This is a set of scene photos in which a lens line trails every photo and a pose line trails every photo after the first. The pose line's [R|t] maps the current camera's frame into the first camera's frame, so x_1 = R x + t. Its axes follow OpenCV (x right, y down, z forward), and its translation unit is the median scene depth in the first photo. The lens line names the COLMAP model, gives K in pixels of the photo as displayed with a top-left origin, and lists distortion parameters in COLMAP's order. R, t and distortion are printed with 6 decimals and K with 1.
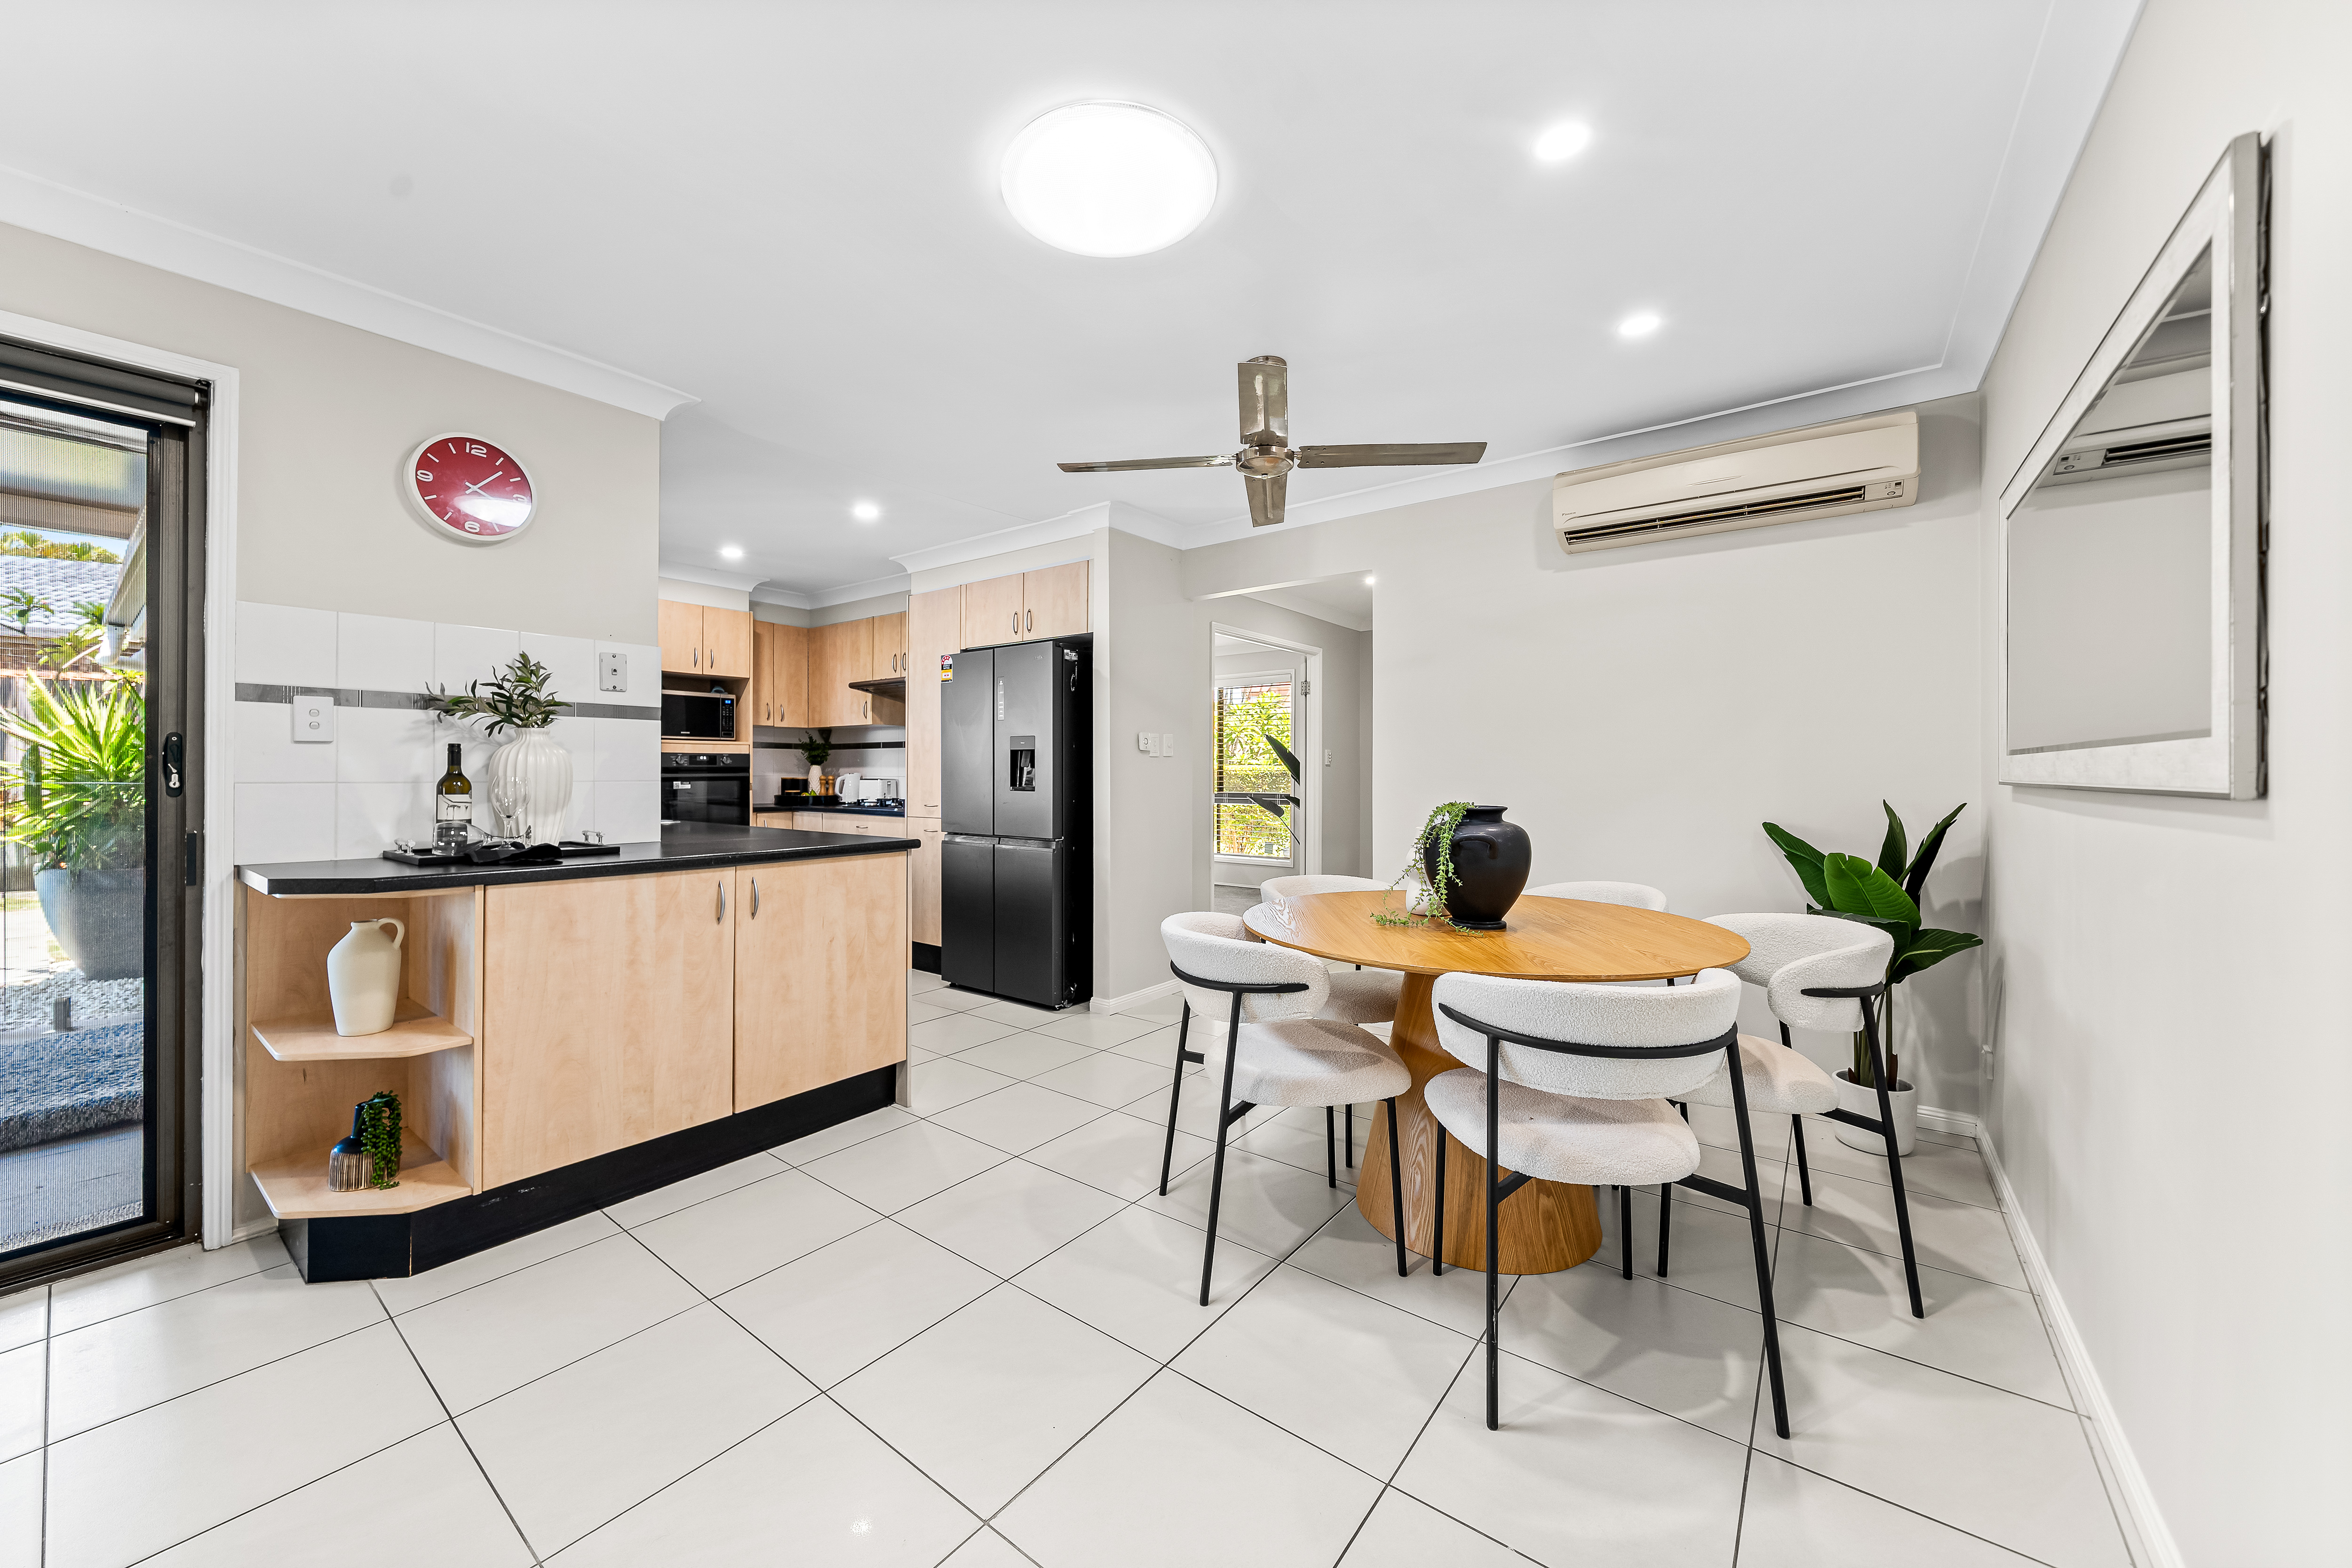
lens RADIAL K [[863.3, 0, 1136.5], [0, 863.3, 779.6], [0, 0, 1]] dist [-0.001112, -0.000144]
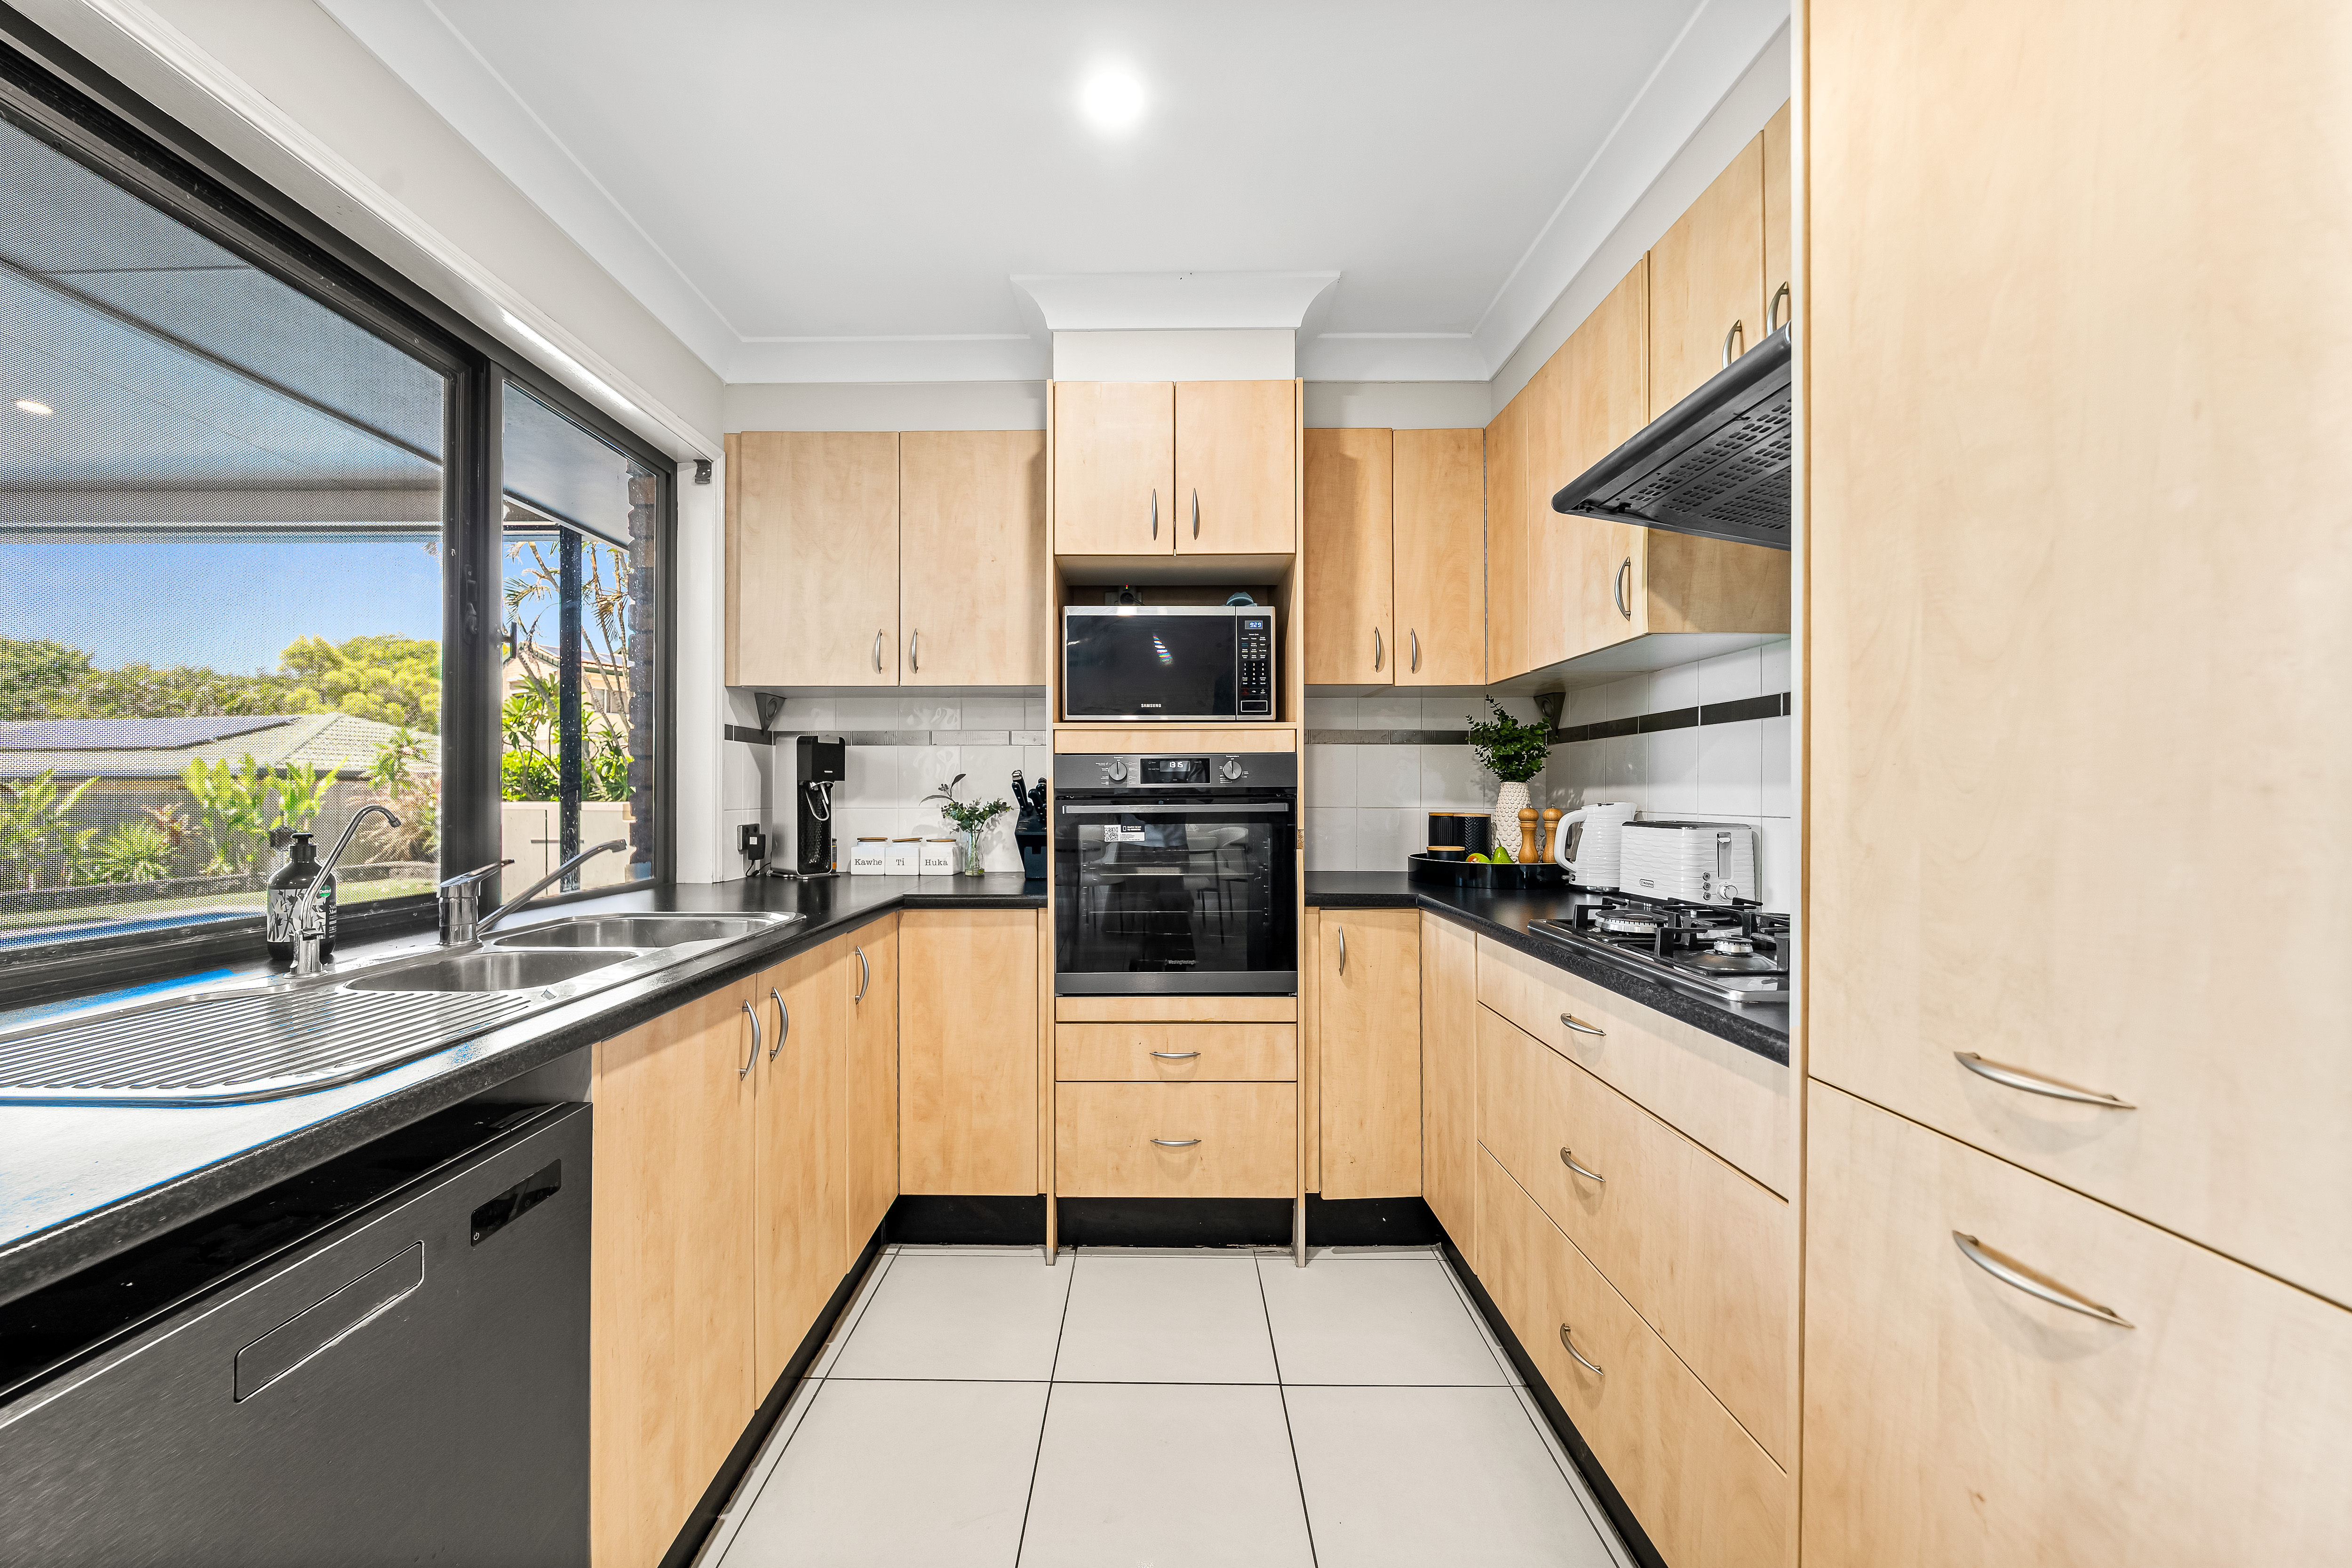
lens RADIAL K [[863.3, 0, 1136.5], [0, 863.3, 779.6], [0, 0, 1]] dist [-0.001112, -0.000144]
pose [[0.611704, -0.011760, -0.790999, -0.178531], [-0.006918, 0.999772, -0.020214, -0.009255], [0.791056, 0.017837, 0.611483, 0.667113]]
